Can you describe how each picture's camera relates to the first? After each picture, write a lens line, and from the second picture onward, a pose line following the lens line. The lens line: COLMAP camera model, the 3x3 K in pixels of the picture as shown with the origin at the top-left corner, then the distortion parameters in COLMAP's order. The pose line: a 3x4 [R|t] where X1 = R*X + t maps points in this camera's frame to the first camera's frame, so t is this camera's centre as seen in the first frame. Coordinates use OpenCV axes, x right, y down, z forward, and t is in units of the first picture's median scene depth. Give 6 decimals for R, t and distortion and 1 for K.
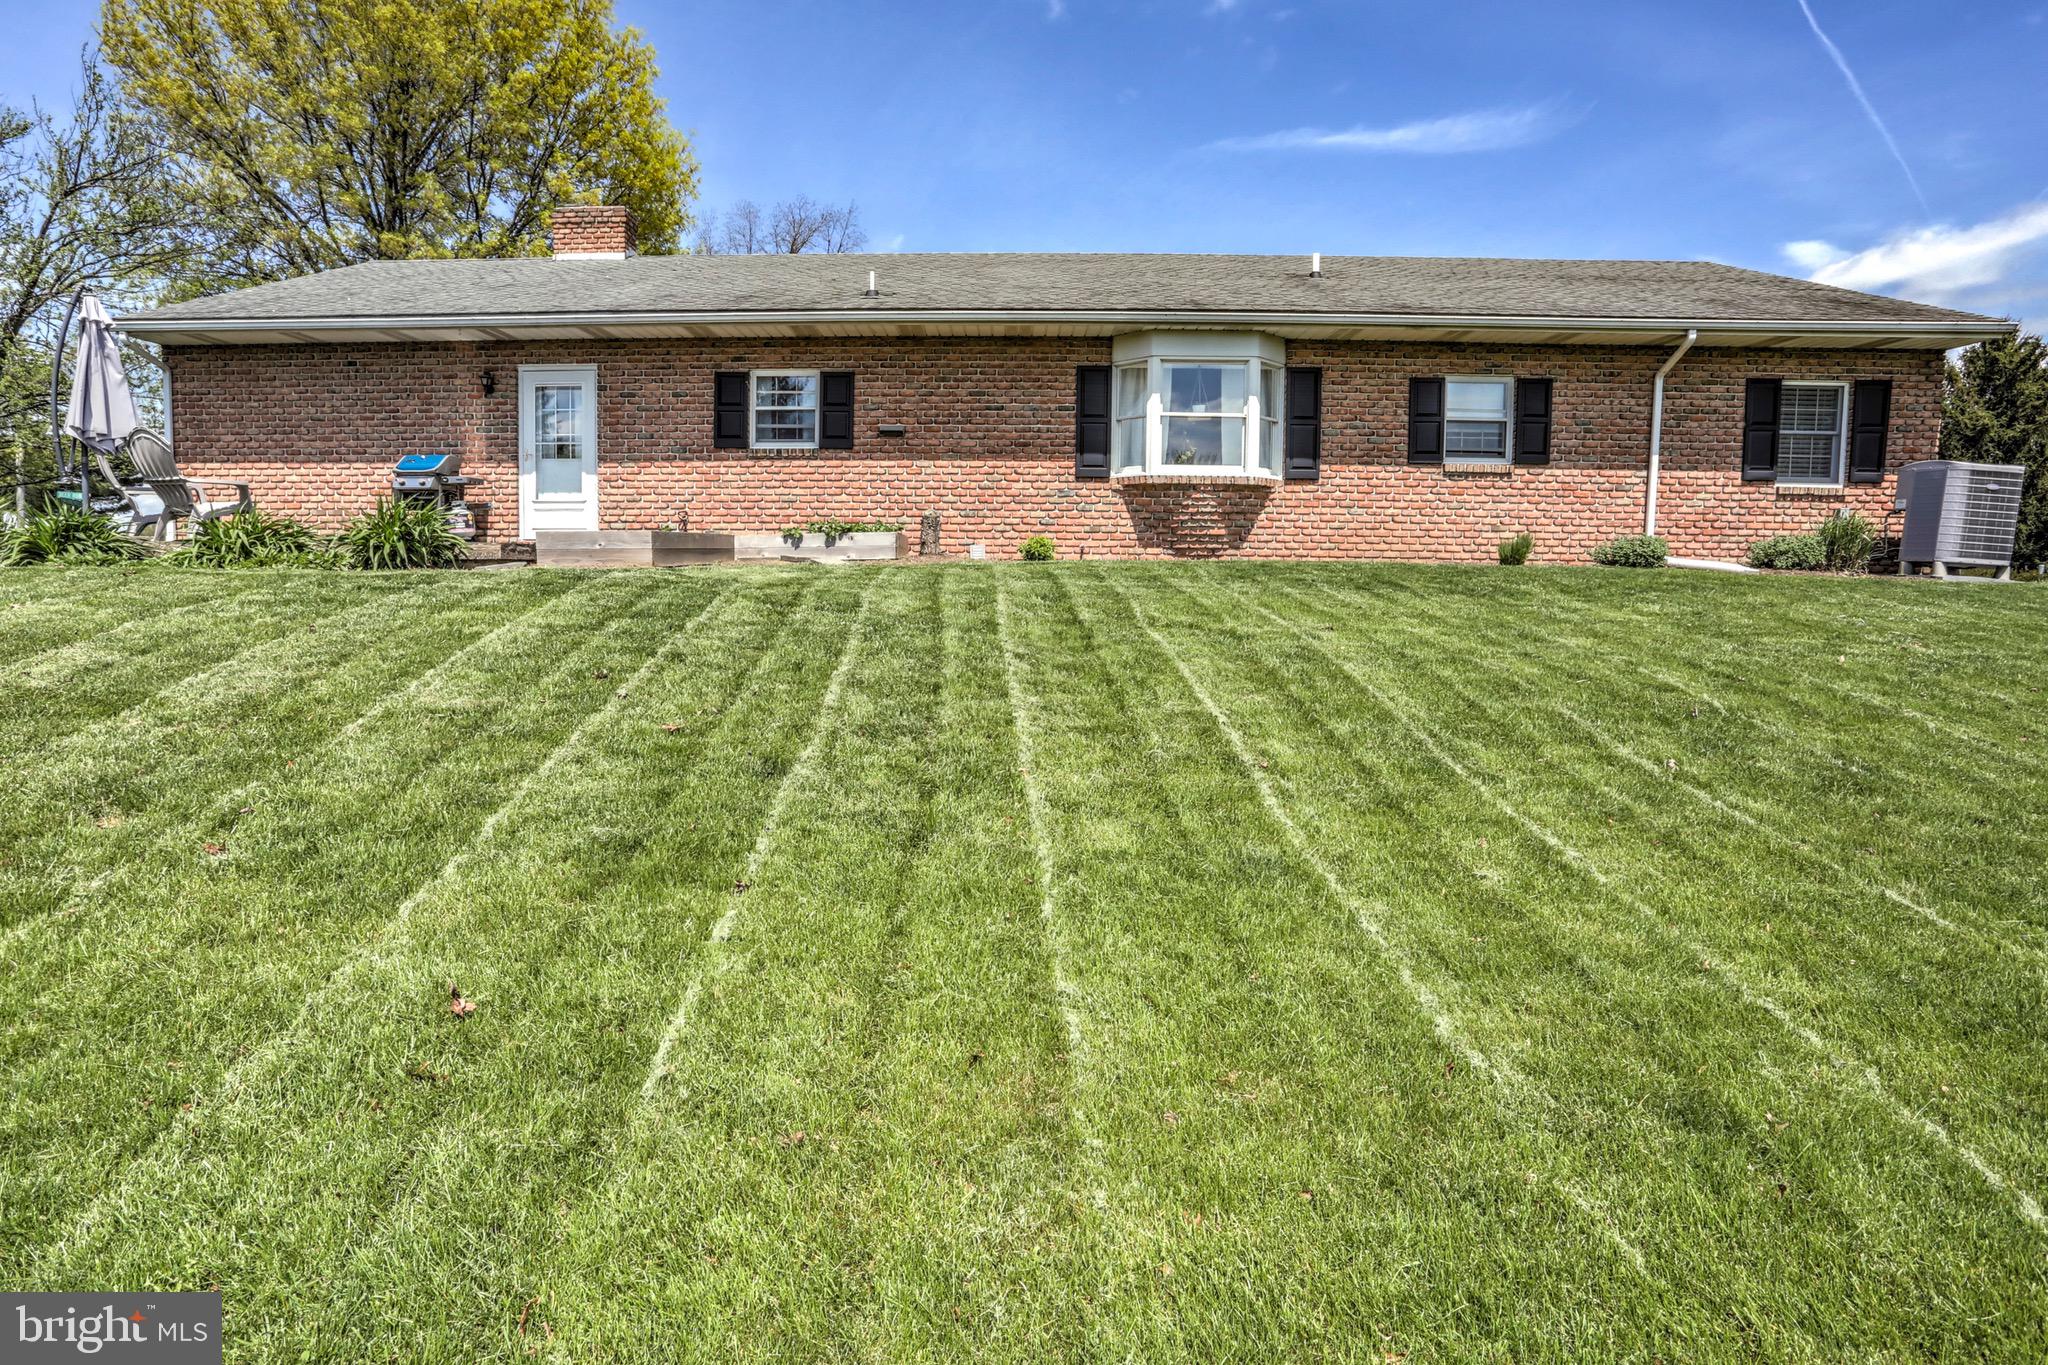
lens RADIAL K [[1083.1, 0, 967.9], [0, 1083.1, 650.5], [0, 0, 1]] dist [-0.049015, 0.007626]
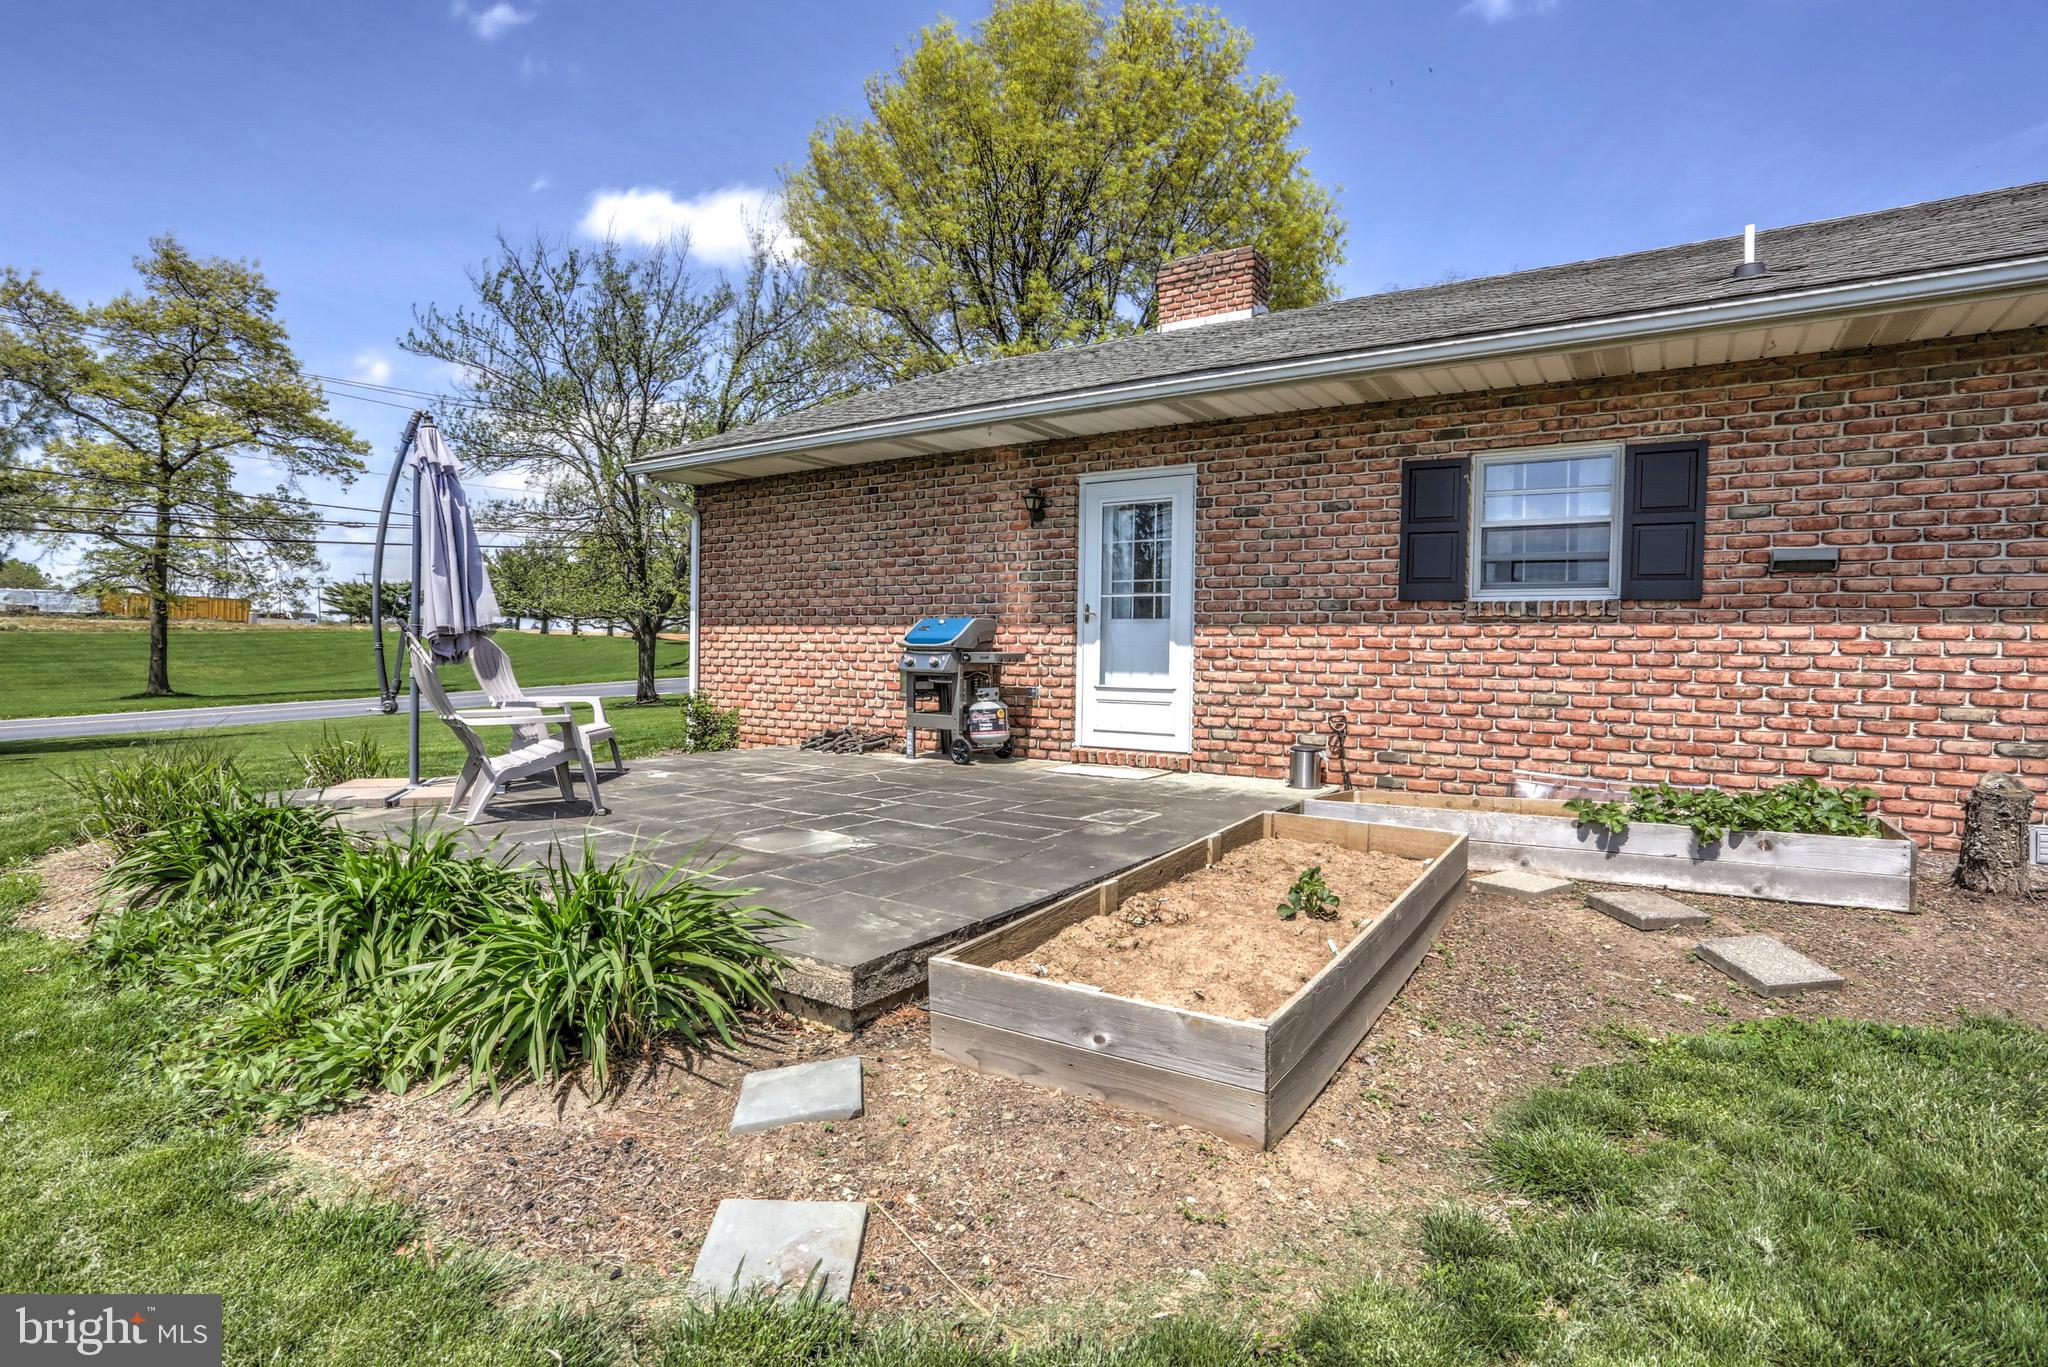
lens RADIAL K [[1009.7, 0, 1018.8], [0, 1009.7, 682.2], [0, 0, 1]] dist [-0.075759, 0.029738]
pose [[0.860196, 0.018745, -0.509618, -0.142992], [-0.041441, 0.998589, -0.033219, -0.122422], [0.508277, 0.049694, 0.859759, 0.473443]]
